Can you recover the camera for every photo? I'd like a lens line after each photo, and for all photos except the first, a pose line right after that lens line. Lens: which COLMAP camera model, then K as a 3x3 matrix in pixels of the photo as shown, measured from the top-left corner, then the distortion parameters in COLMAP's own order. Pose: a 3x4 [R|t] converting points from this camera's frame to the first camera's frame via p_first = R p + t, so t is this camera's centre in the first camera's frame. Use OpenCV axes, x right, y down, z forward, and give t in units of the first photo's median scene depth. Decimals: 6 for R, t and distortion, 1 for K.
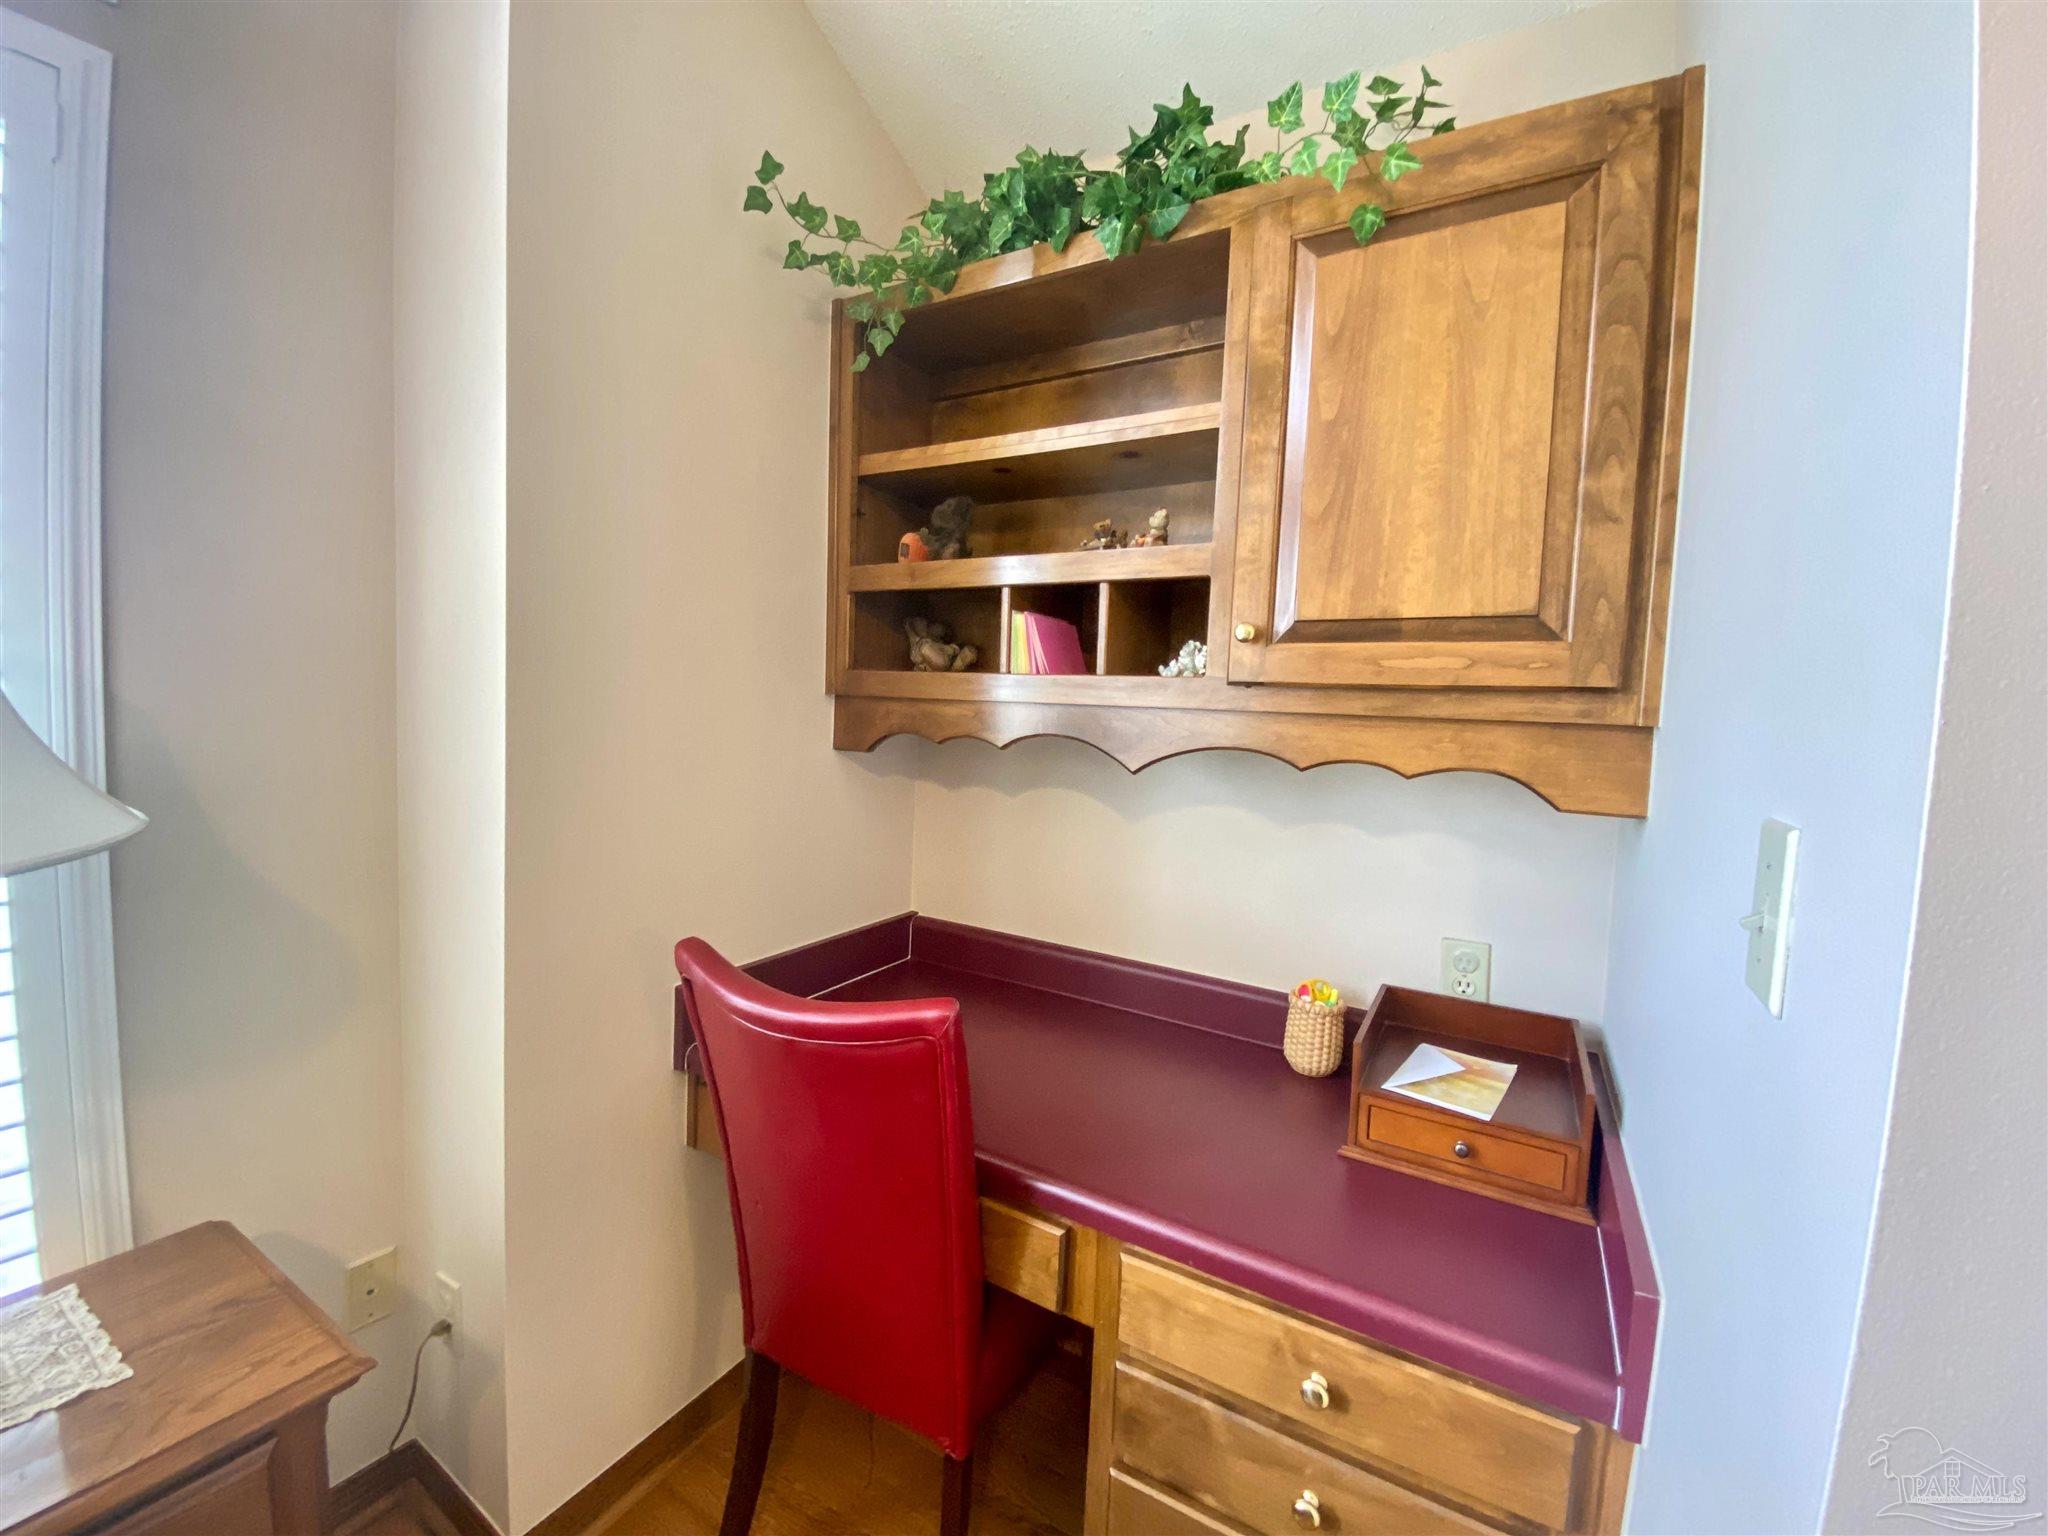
lens RADIAL K [[833.0, 0, 1021.2], [0, 833.0, 758.2], [0, 0, 1]] dist [-0.000271, -0.010729]
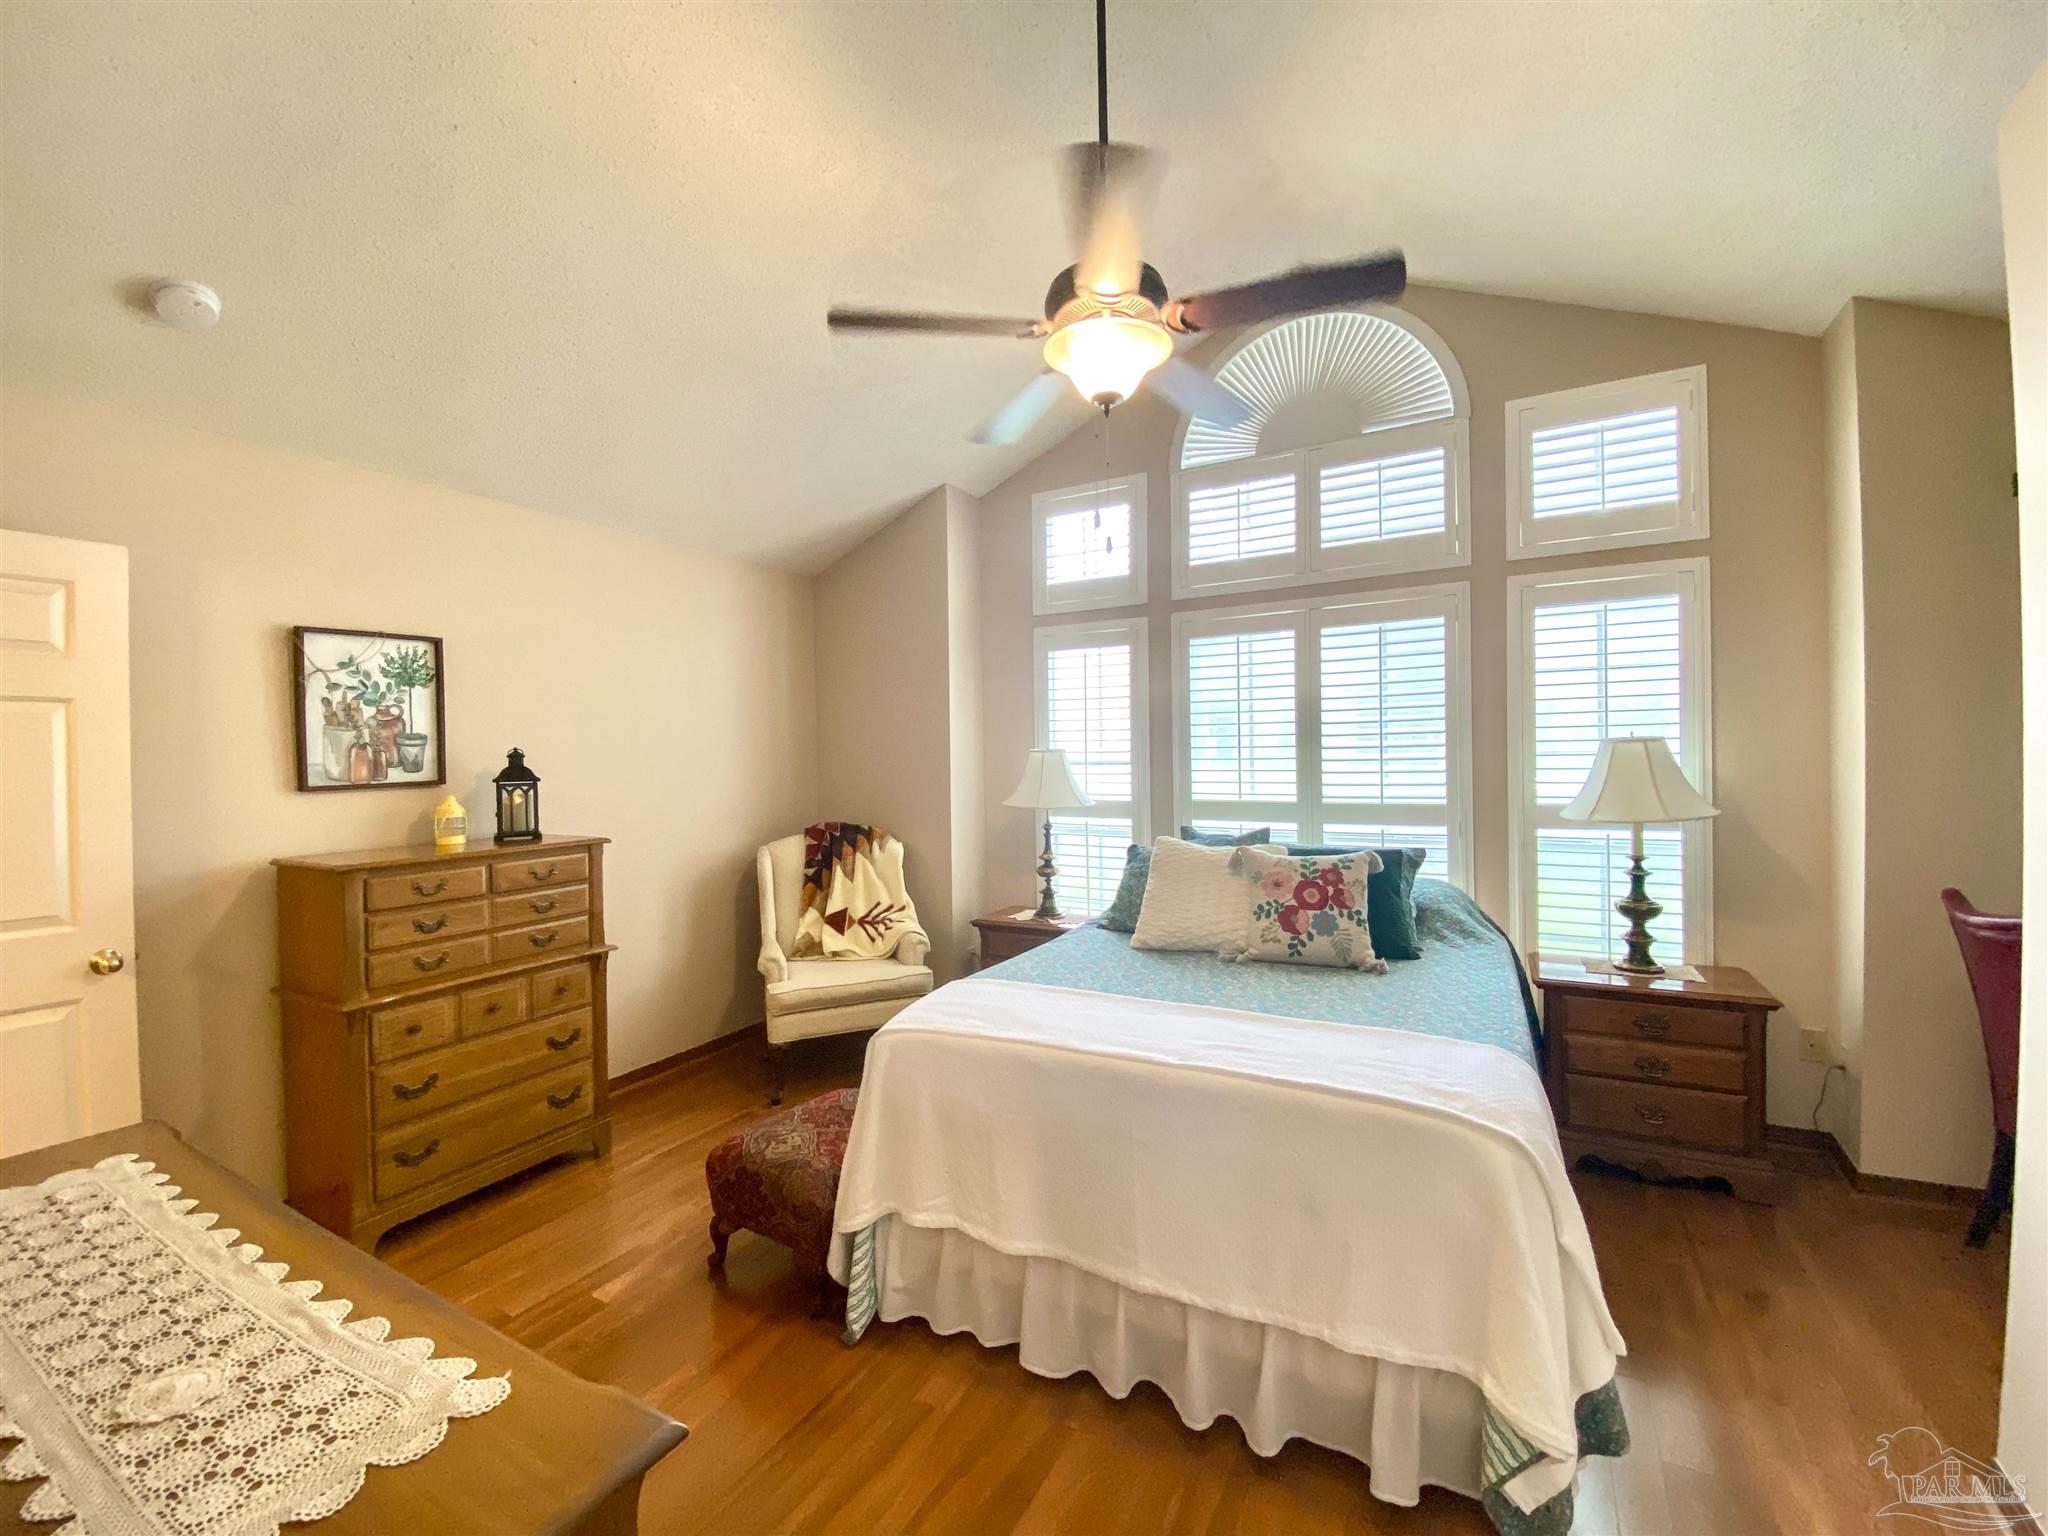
lens RADIAL K [[833.0, 0, 1021.2], [0, 833.0, 758.2], [0, 0, 1]] dist [-0.000271, -0.010729]
pose [[0.024752, -0.035142, -0.999076, 1.768900], [-0.053266, 0.997916, -0.036420, 0.108889], [0.998274, 0.054118, 0.022828, -1.531723]]
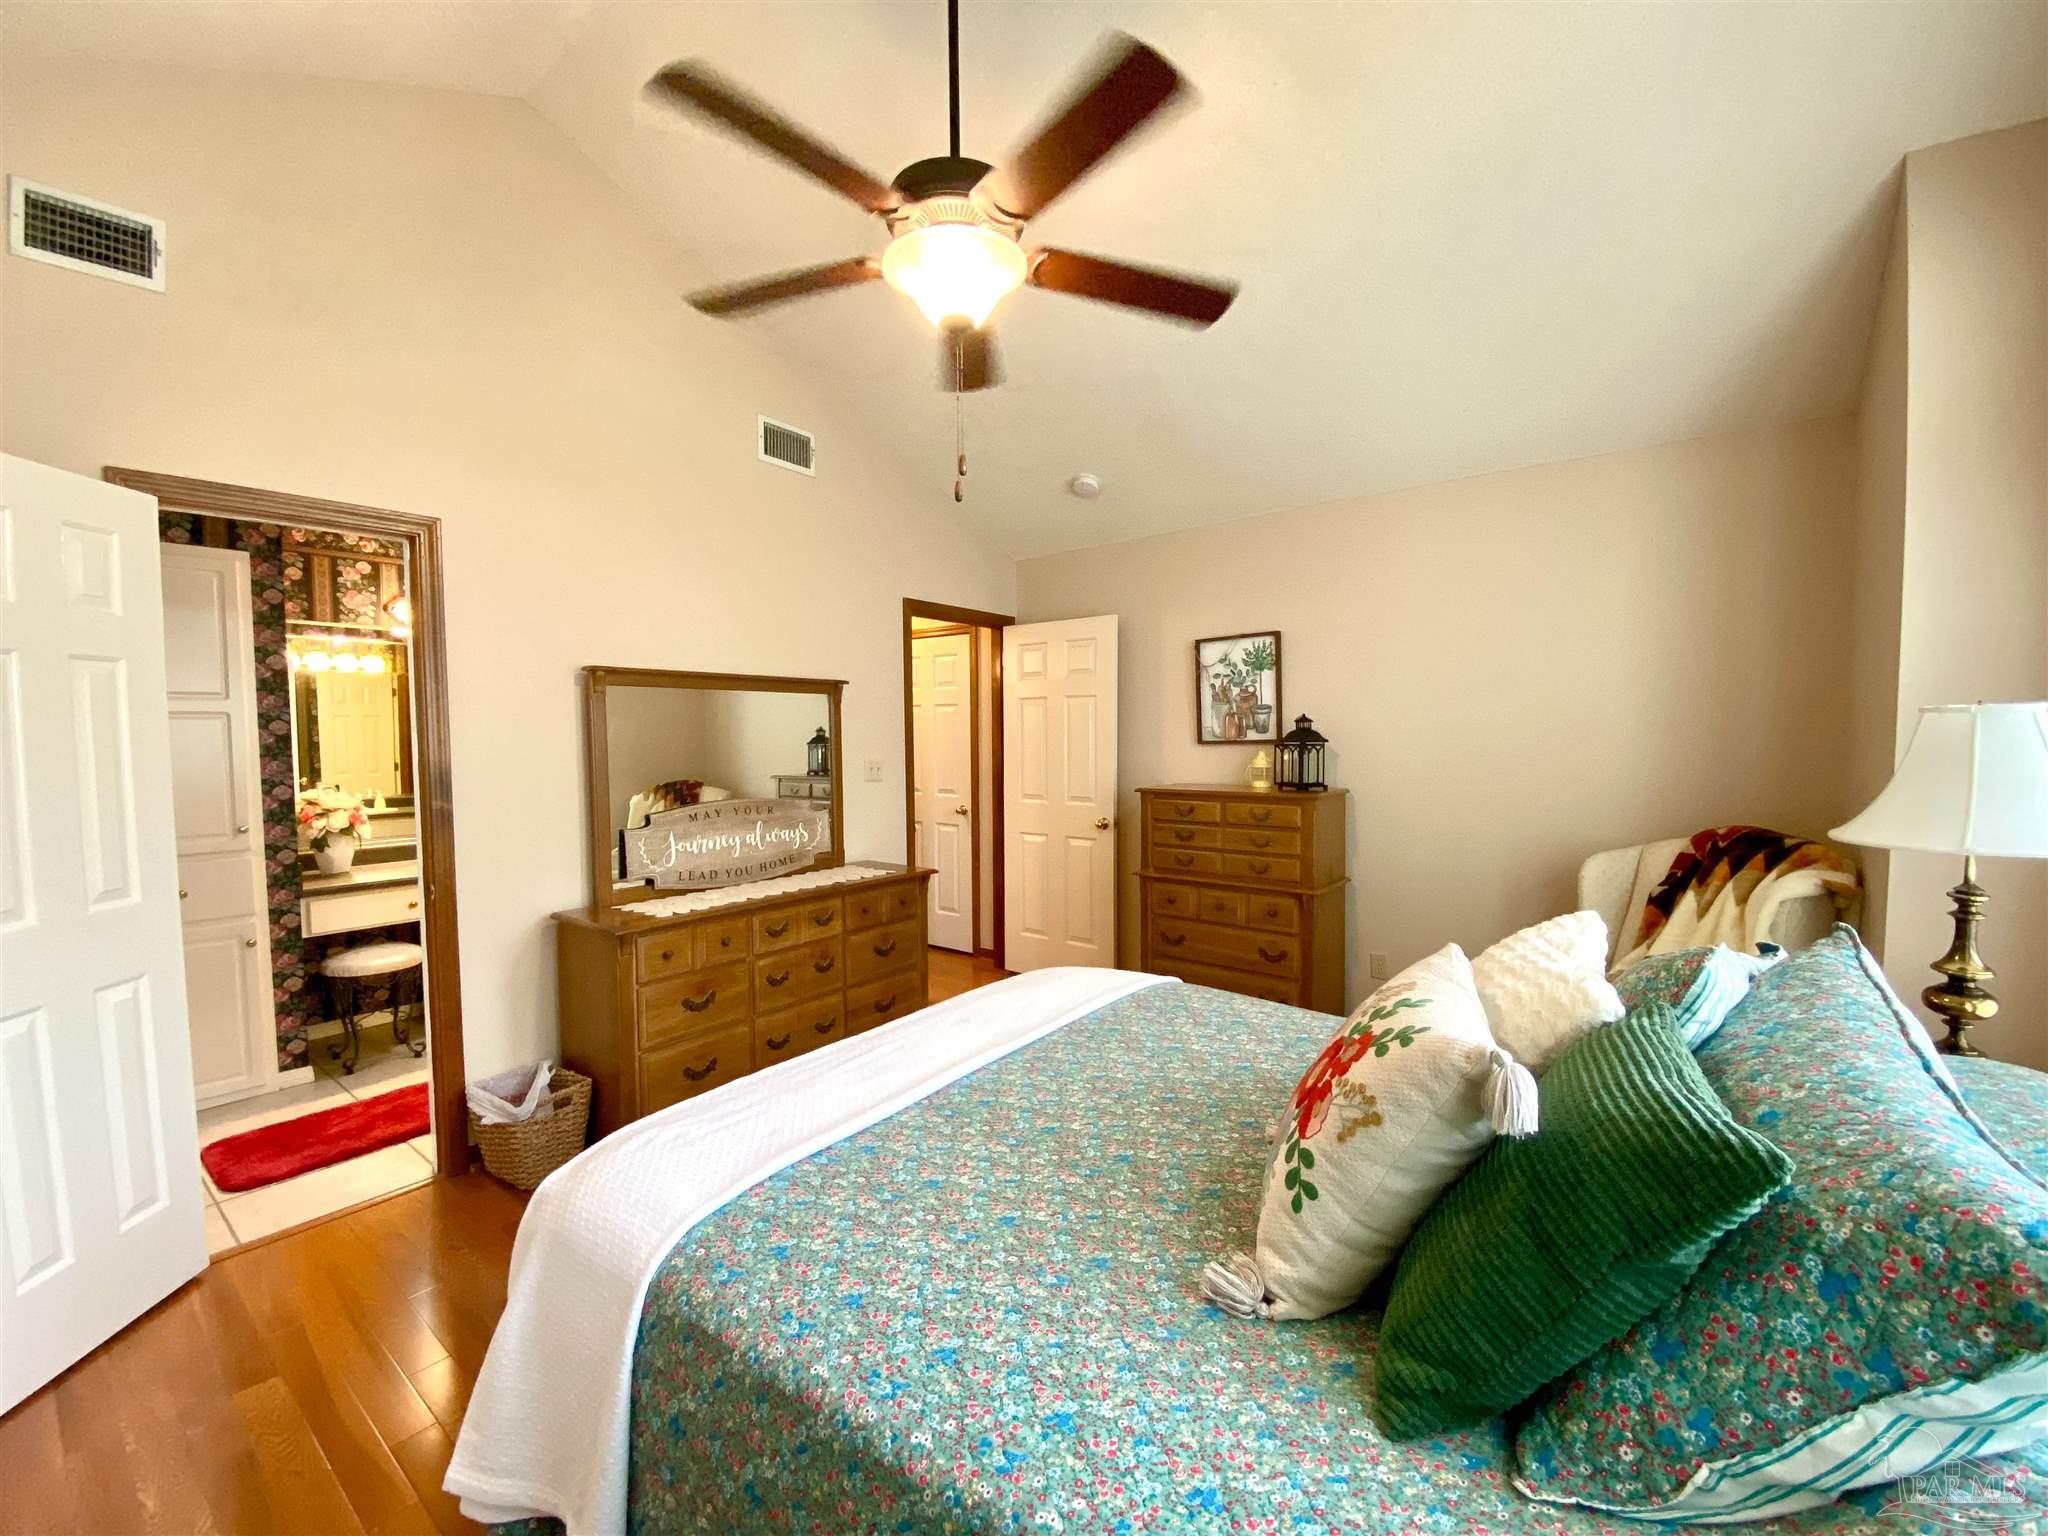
lens RADIAL K [[841.9, 0, 1013.0], [0, 841.9, 770.8], [0, 0, 1]] dist [-0.000772, -0.000182]
pose [[-0.989376, -0.038829, 0.140095, -4.184405], [-0.021725, 0.992340, 0.121610, -0.473486], [-0.143744, 0.117274, -0.982642, 3.821591]]
